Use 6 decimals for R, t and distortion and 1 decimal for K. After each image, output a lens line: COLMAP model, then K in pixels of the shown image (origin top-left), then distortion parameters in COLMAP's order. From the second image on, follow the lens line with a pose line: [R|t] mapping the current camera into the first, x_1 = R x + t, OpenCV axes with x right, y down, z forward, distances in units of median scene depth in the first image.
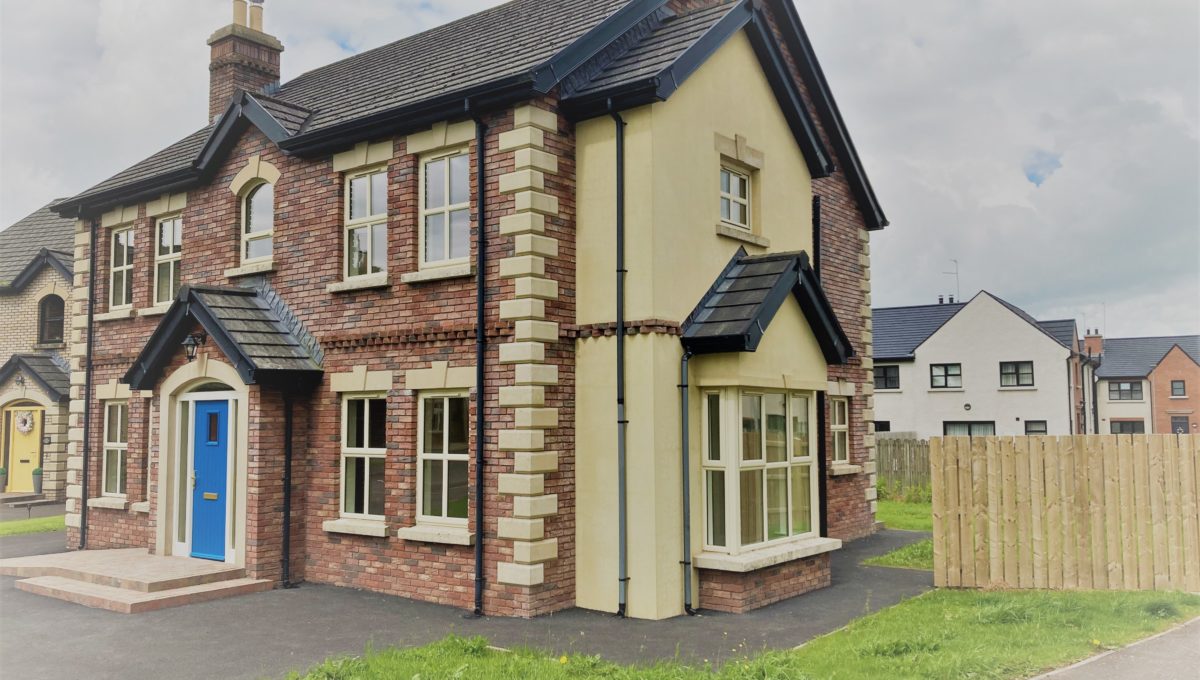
lens RADIAL K [[967.1, 0, 597.8], [0, 967.1, 349.0], [0, 0, 1]] dist [0.005392, 0.032958]
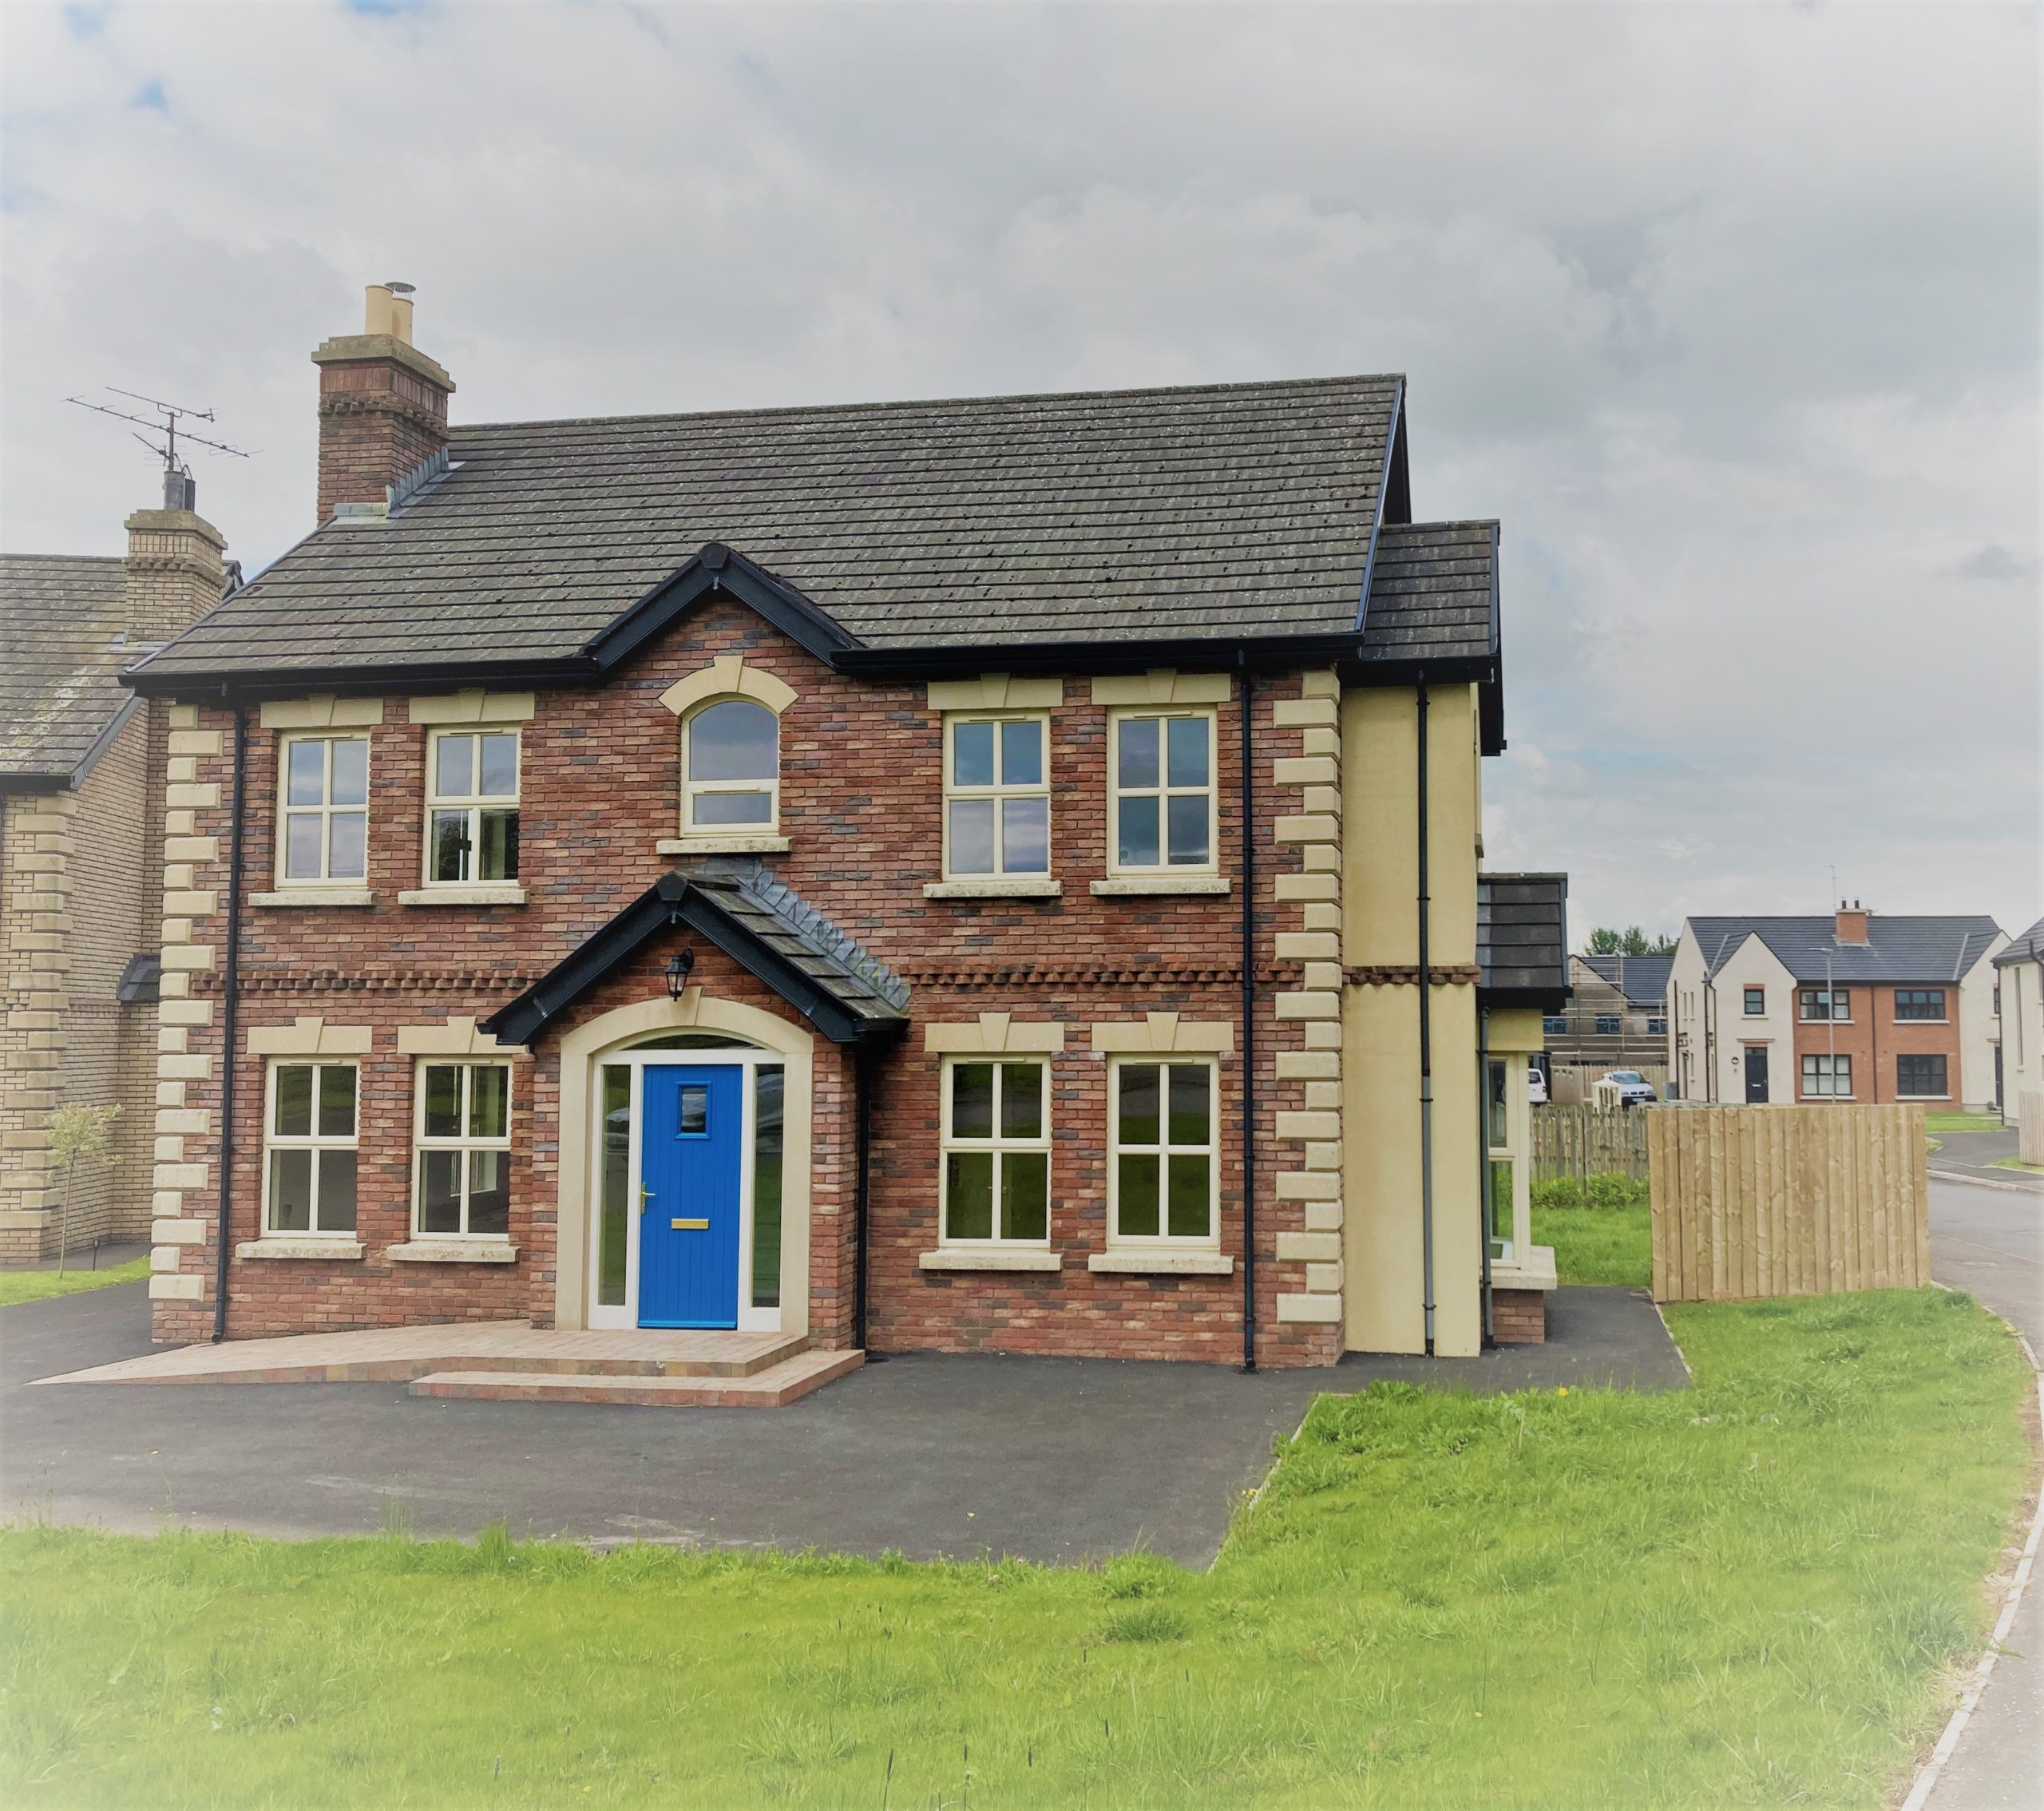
lens RADIAL K [[2092.3, 0, 1025.2], [0, 2092.3, 887.7], [0, 0, 1]] dist [0.055328, 0.000000]
pose [[0.887527, 0.034367, 0.459472, -0.904495], [-0.034710, 0.999368, -0.007702, -0.059578], [-0.459446, -0.009112, 0.888159, -0.279587]]
